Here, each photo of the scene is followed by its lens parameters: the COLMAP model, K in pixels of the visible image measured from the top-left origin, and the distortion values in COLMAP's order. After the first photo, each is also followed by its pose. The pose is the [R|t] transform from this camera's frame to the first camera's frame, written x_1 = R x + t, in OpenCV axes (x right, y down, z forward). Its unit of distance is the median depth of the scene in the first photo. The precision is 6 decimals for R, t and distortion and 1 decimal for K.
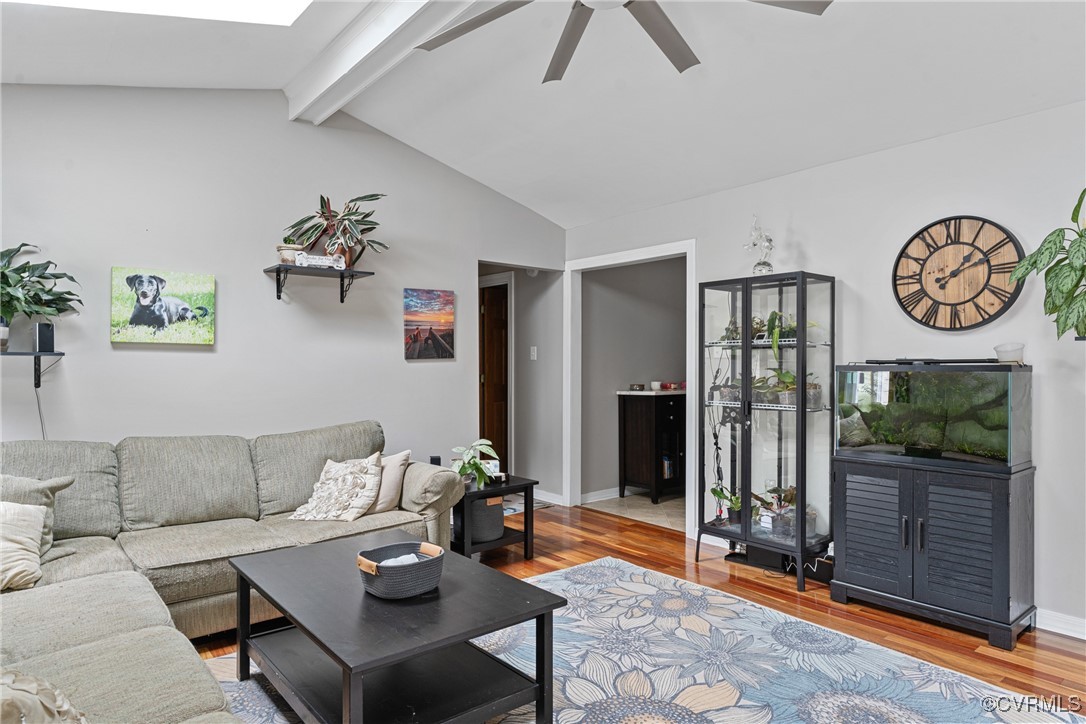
lens RADIAL K [[643.0, 0, 533.3], [0, 643.0, 365.4], [0, 0, 1]] dist [0.002241, 0.001487]
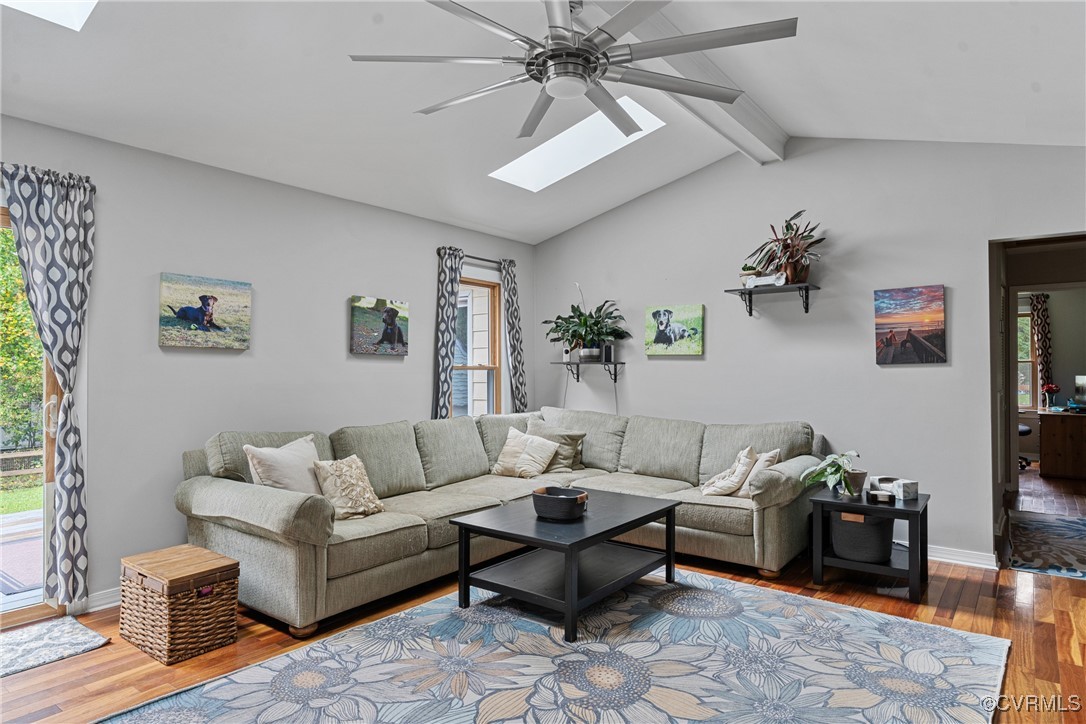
lens RADIAL K [[643.0, 0, 532.4], [0, 643.0, 361.7], [0, 0, 1]] dist [0.002241, 0.001487]
pose [[0.225751, -0.009328, -0.974140, 0.776608], [-0.003176, 0.999942, -0.010311, -0.002603], [0.974180, 0.005422, 0.225708, 0.357881]]
